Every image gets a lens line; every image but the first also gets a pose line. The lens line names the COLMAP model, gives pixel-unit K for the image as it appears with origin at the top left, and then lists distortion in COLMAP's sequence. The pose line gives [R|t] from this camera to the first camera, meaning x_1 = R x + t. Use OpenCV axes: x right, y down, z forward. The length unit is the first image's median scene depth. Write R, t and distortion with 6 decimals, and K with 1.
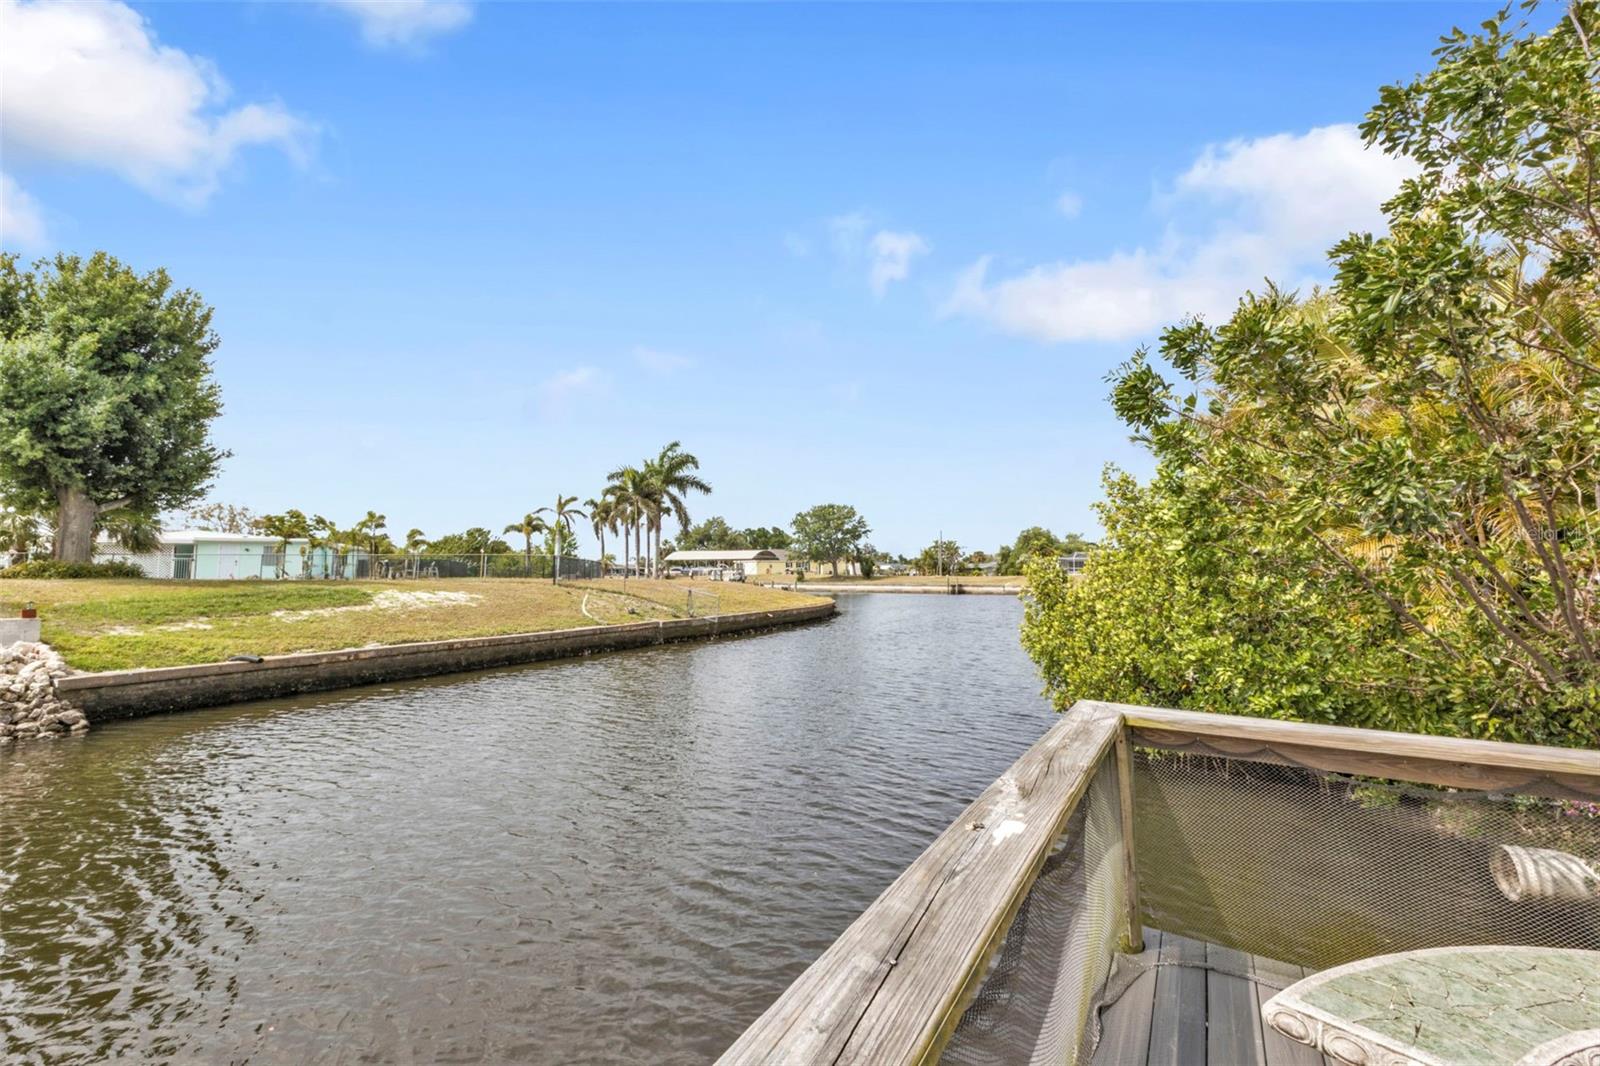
lens RADIAL K [[693.0, 0, 800.0], [0, 693.0, 533.0], [0, 0, 1]] dist [0.011647, -0.000507]
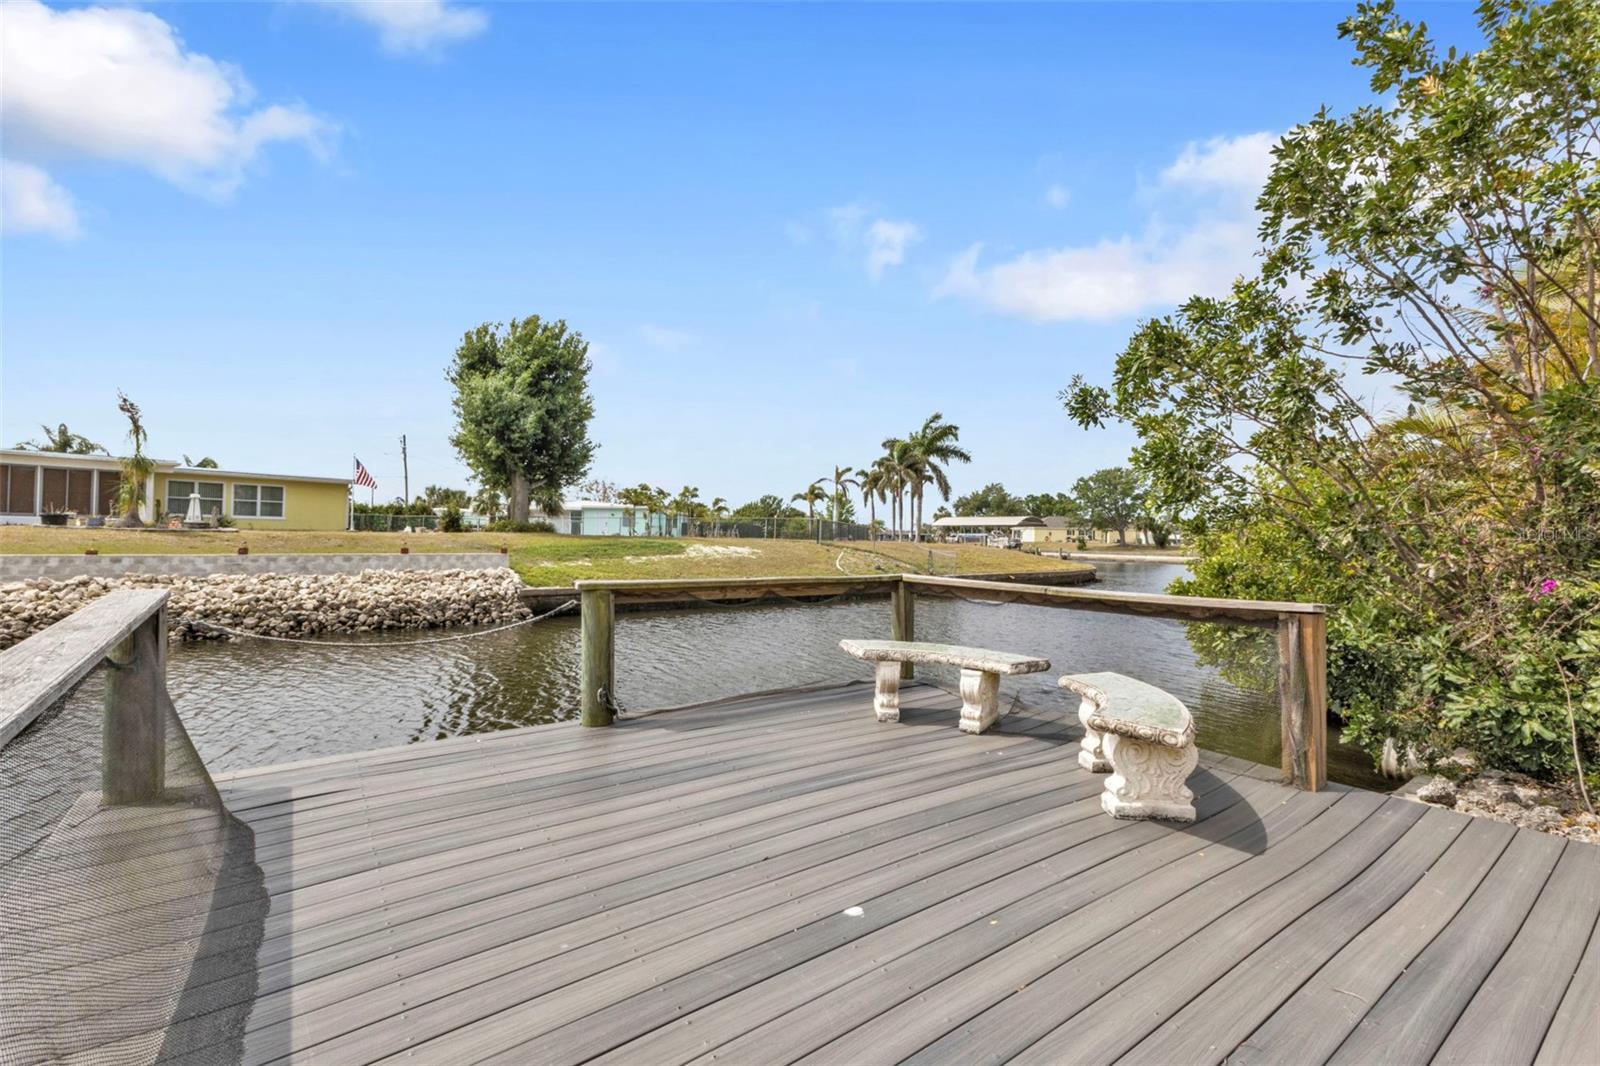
lens RADIAL K [[693.0, 0, 800.0], [0, 693.0, 533.0], [0, 0, 1]] dist [0.011647, -0.000507]
pose [[0.916944, 0.011979, -0.398837, 0.053716], [0.006924, 0.998921, 0.045922, 0.000634], [0.398957, -0.044869, 0.915871, -0.060481]]
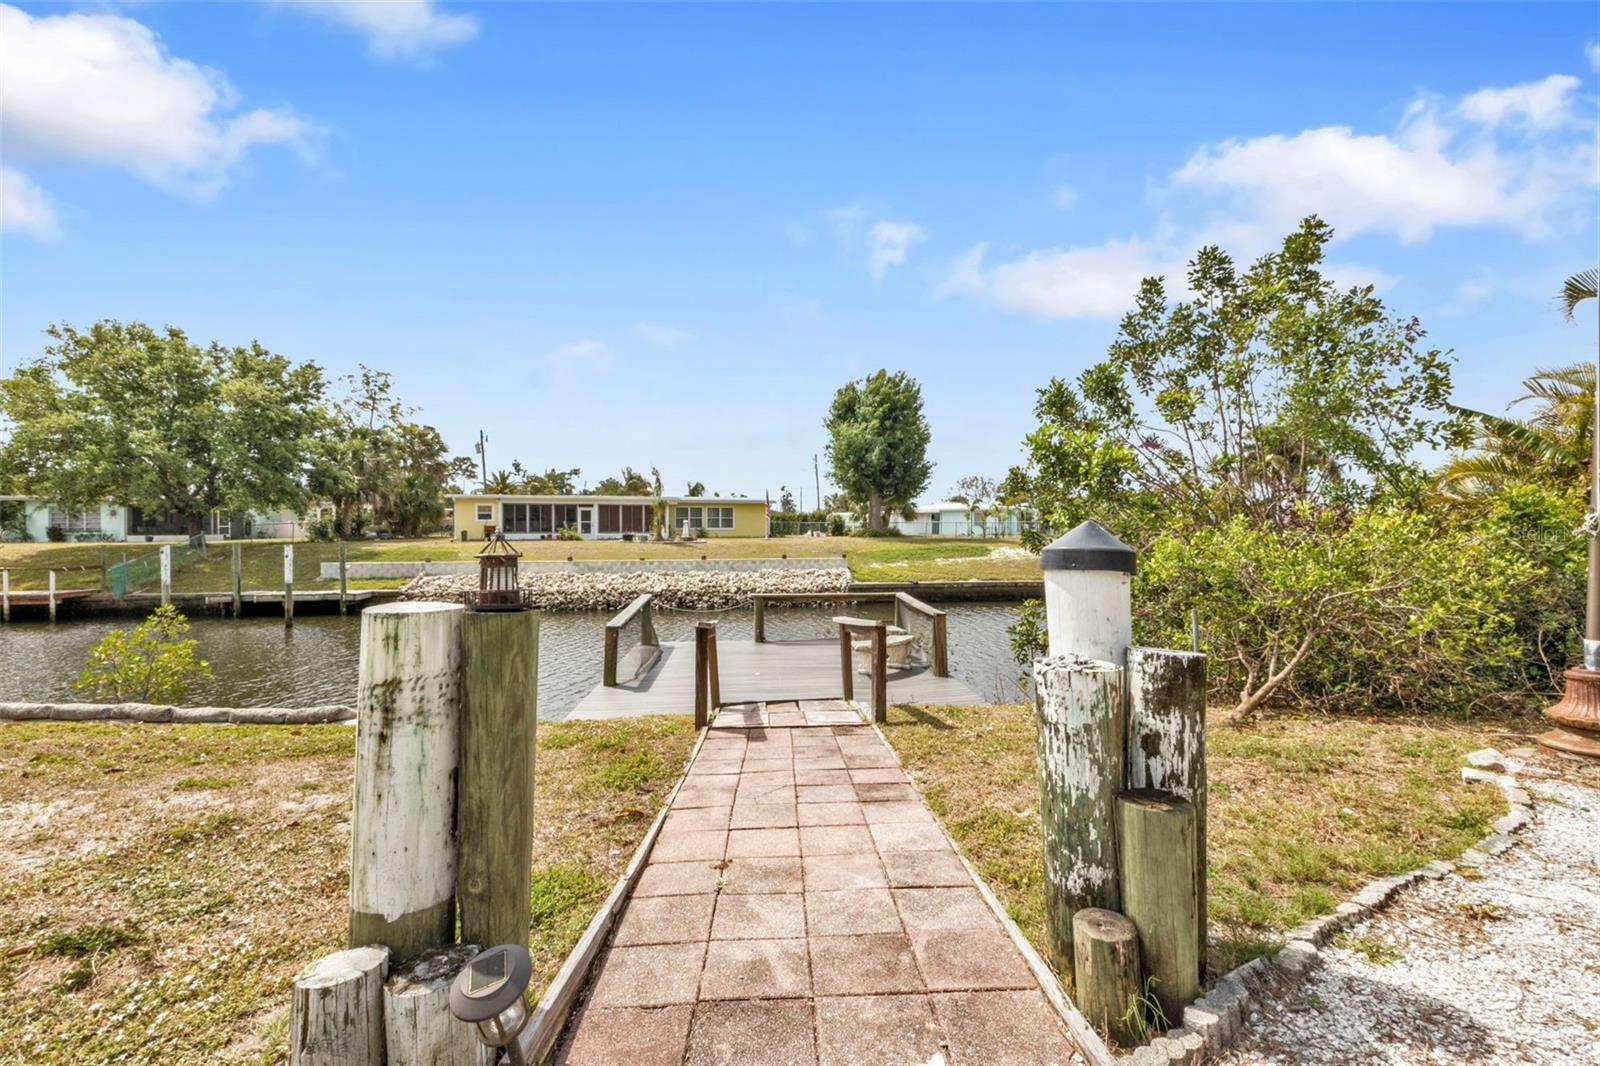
lens RADIAL K [[716.1, 0, 787.6], [0, 716.1, 532.2], [0, 0, 1]] dist [0.002212, -0.003681]
pose [[0.538398, 0.009069, -0.842642, 0.235585], [0.055840, 0.997360, 0.046412, -0.025069], [0.840838, -0.072041, 0.536471, -0.128398]]
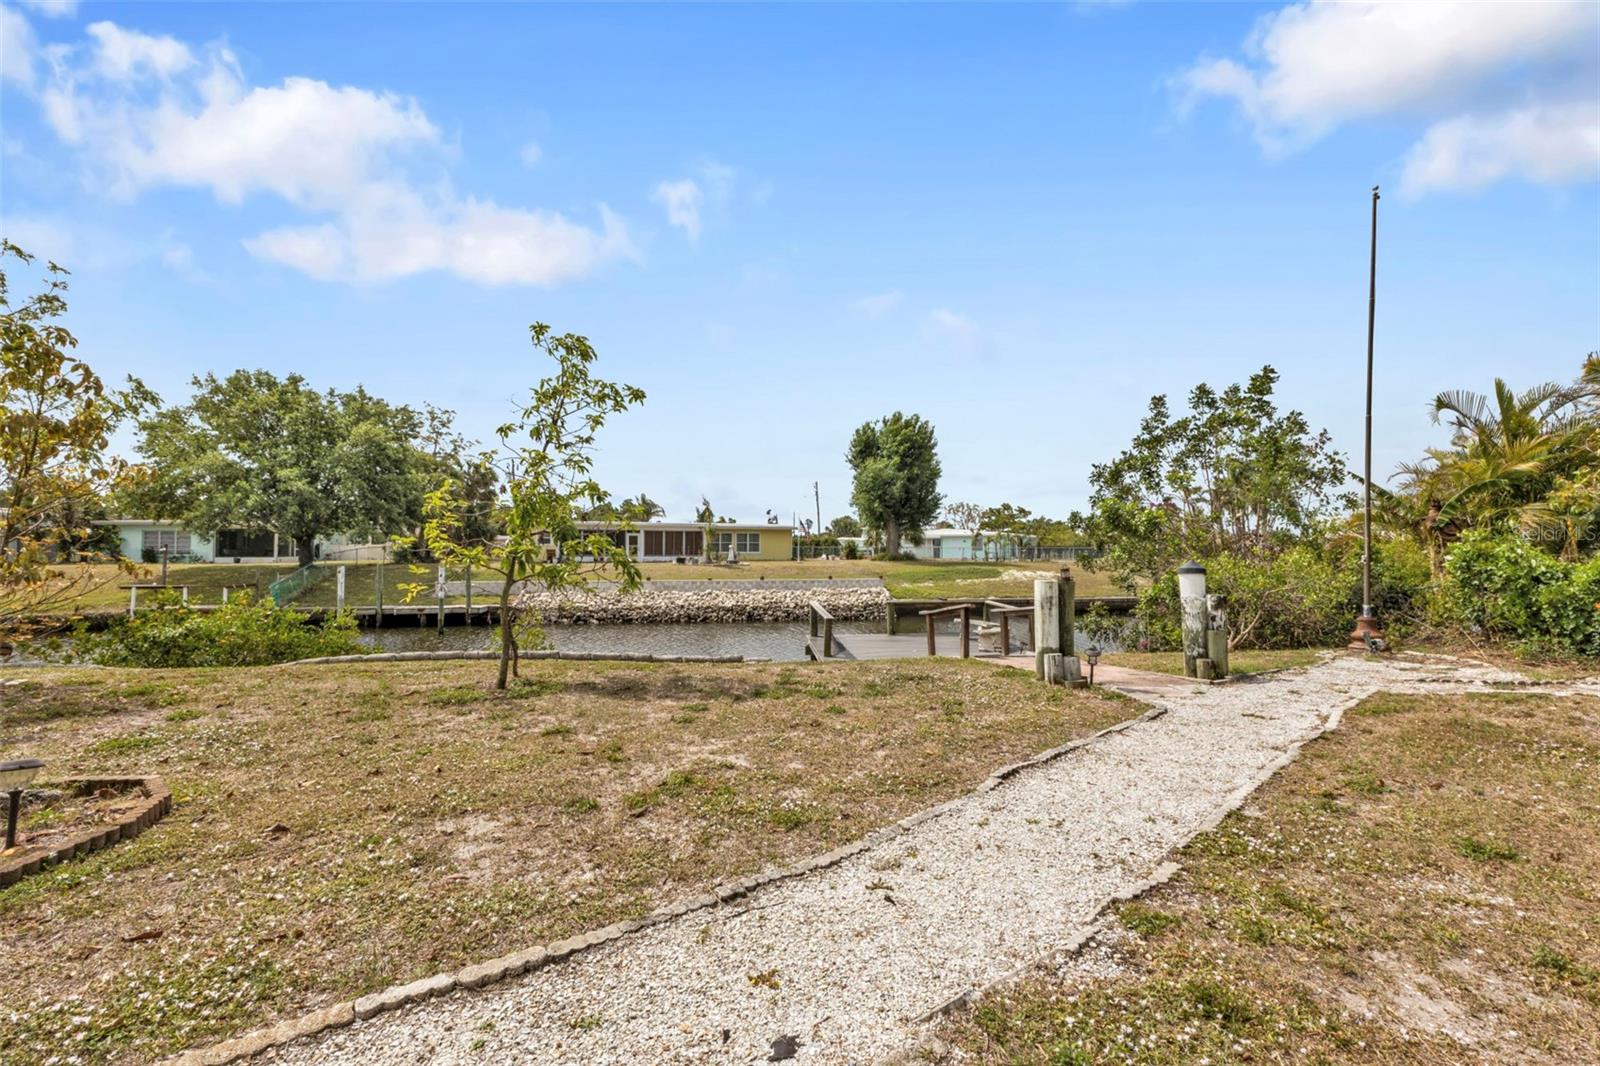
lens RADIAL K [[734.2, 0, 774.6], [0, 734.2, 536.9], [0, 0, 1]] dist [0.001076, 0.000501]
pose [[0.565420, -0.008955, -0.824755, 0.297386], [0.051140, 0.998398, 0.024219, -0.038011], [0.823216, -0.055872, 0.564972, -0.274042]]
